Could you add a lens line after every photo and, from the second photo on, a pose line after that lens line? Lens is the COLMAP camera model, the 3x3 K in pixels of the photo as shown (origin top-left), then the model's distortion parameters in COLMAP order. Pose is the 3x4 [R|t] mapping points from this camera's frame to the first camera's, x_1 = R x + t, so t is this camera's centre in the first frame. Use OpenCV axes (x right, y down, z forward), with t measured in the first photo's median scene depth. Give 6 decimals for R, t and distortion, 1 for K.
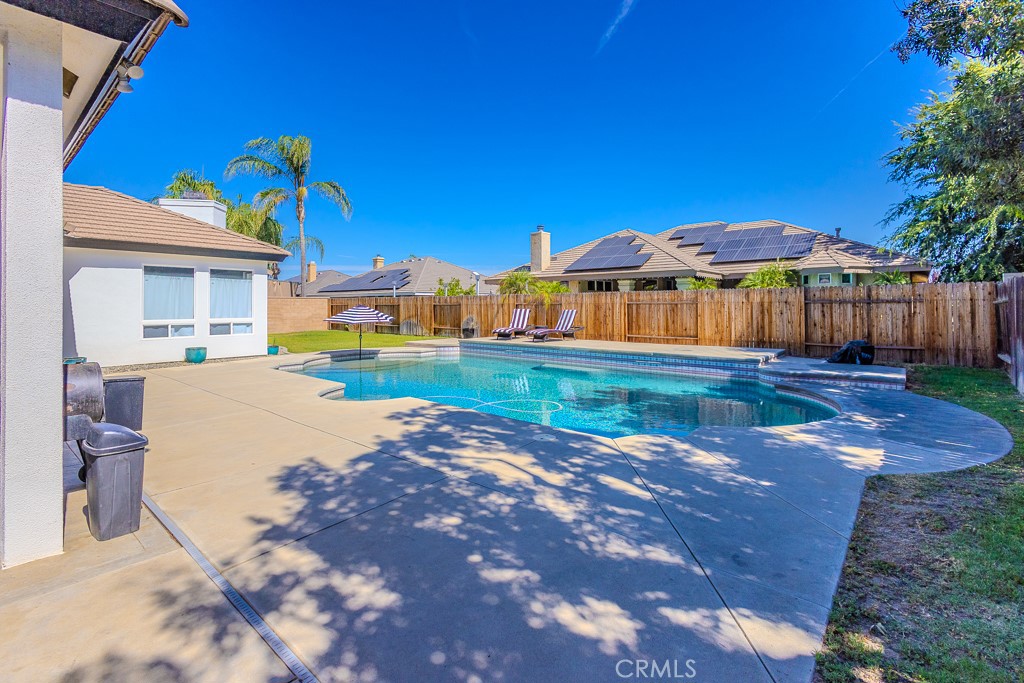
lens RADIAL K [[464.6, 0, 535.9], [0, 464.6, 299.4], [0, 0, 1]] dist [0.003157, 0.000206]
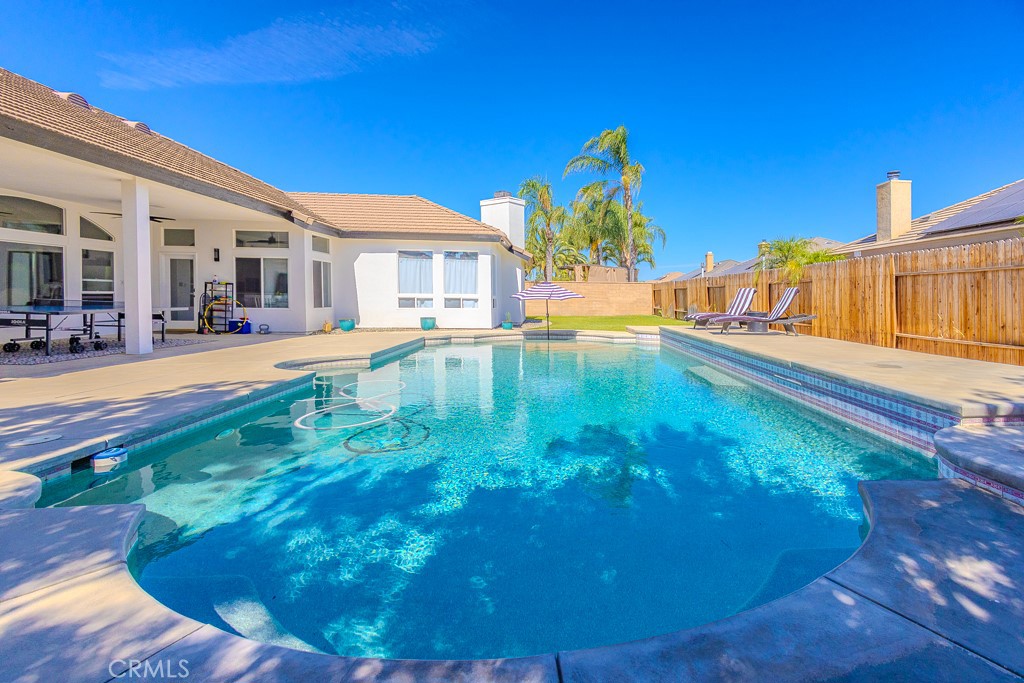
lens RADIAL K [[468.8, 0, 605.3], [0, 468.8, 305.6], [0, 0, 1]] dist [0.013261, 0.000216]
pose [[0.703326, 0.022150, -0.710523, 0.388866], [-0.003455, 0.999609, 0.027743, 0.033264], [0.710859, -0.017058, 0.703127, 0.412580]]
